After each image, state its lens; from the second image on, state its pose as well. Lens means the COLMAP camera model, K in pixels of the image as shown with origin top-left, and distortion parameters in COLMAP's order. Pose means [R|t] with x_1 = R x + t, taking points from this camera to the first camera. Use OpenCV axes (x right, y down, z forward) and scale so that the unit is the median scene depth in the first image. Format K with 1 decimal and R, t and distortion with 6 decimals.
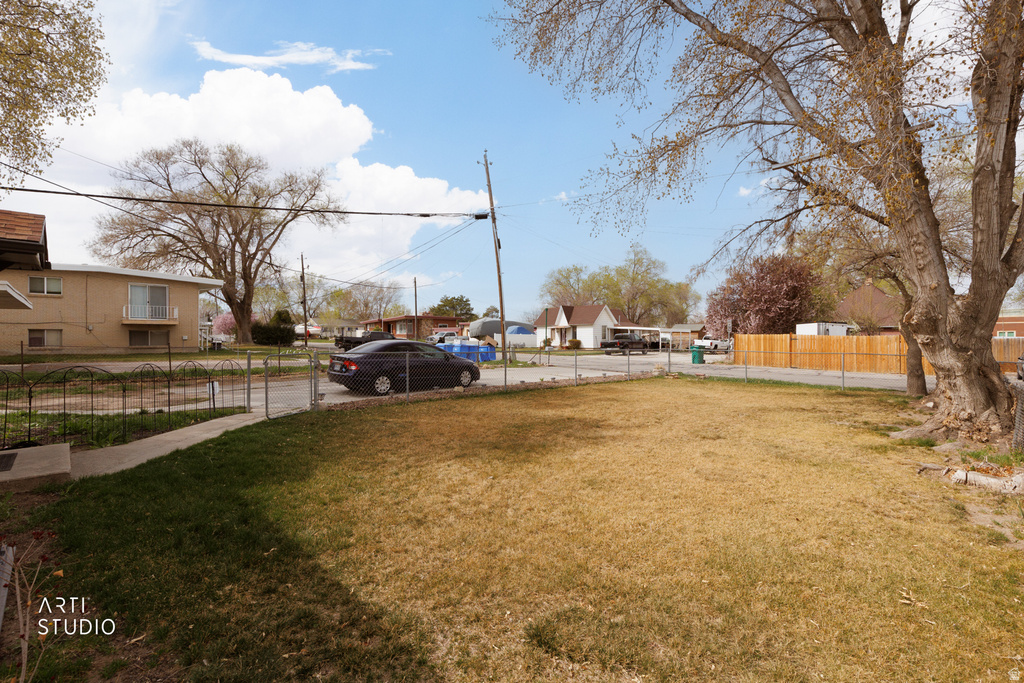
lens RADIAL K [[459.3, 0, 515.6], [0, 459.3, 344.0], [0, 0, 1]] dist [0.003554, 0.000903]
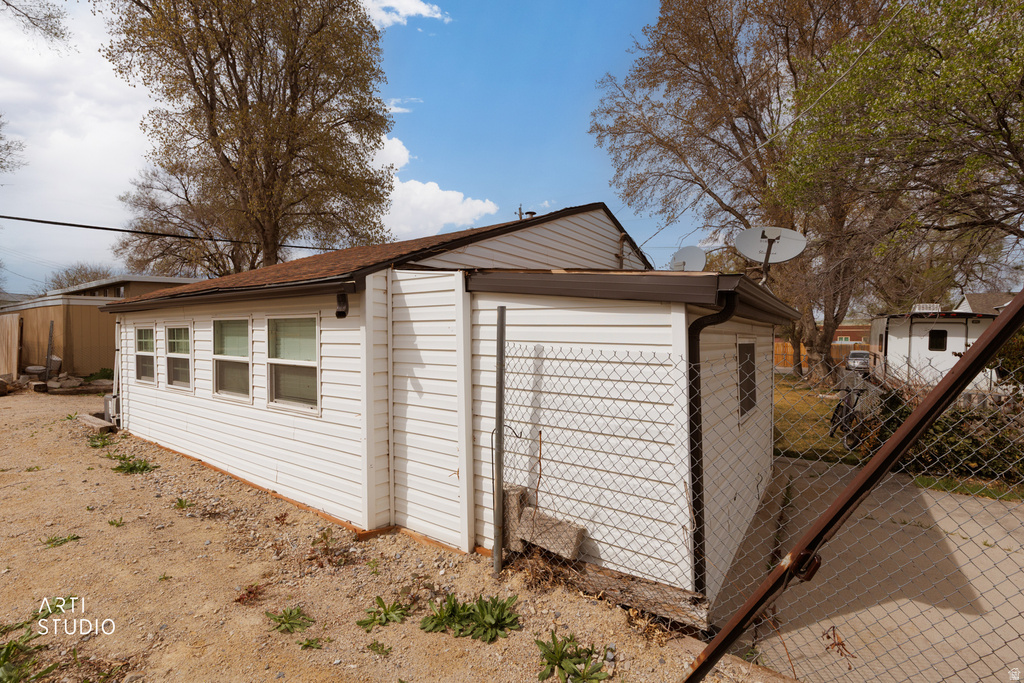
lens RADIAL K [[459.3, 0, 527.6], [0, 459.3, 339.6], [0, 0, 1]] dist [0.003554, 0.000903]
pose [[0.978532, 0.004741, 0.206038, -0.279493], [-0.002297, 0.999924, -0.012100, -0.006511], [-0.206080, 0.011367, 0.978469, -0.282792]]
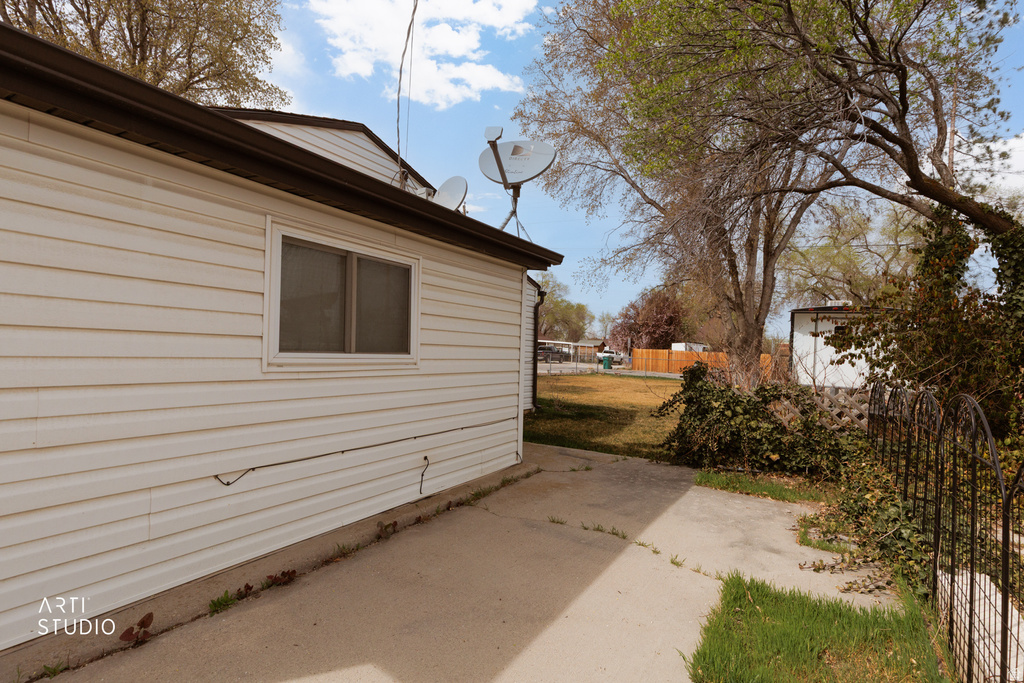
lens RADIAL K [[459.3, 0, 520.2], [0, 459.3, 341.2], [0, 0, 1]] dist [0.003554, 0.000903]
pose [[0.970329, 0.035276, 0.239202, -0.179225], [-0.027975, 0.999035, -0.033851, 0.012106], [-0.240165, 0.026154, 0.970380, -0.257618]]
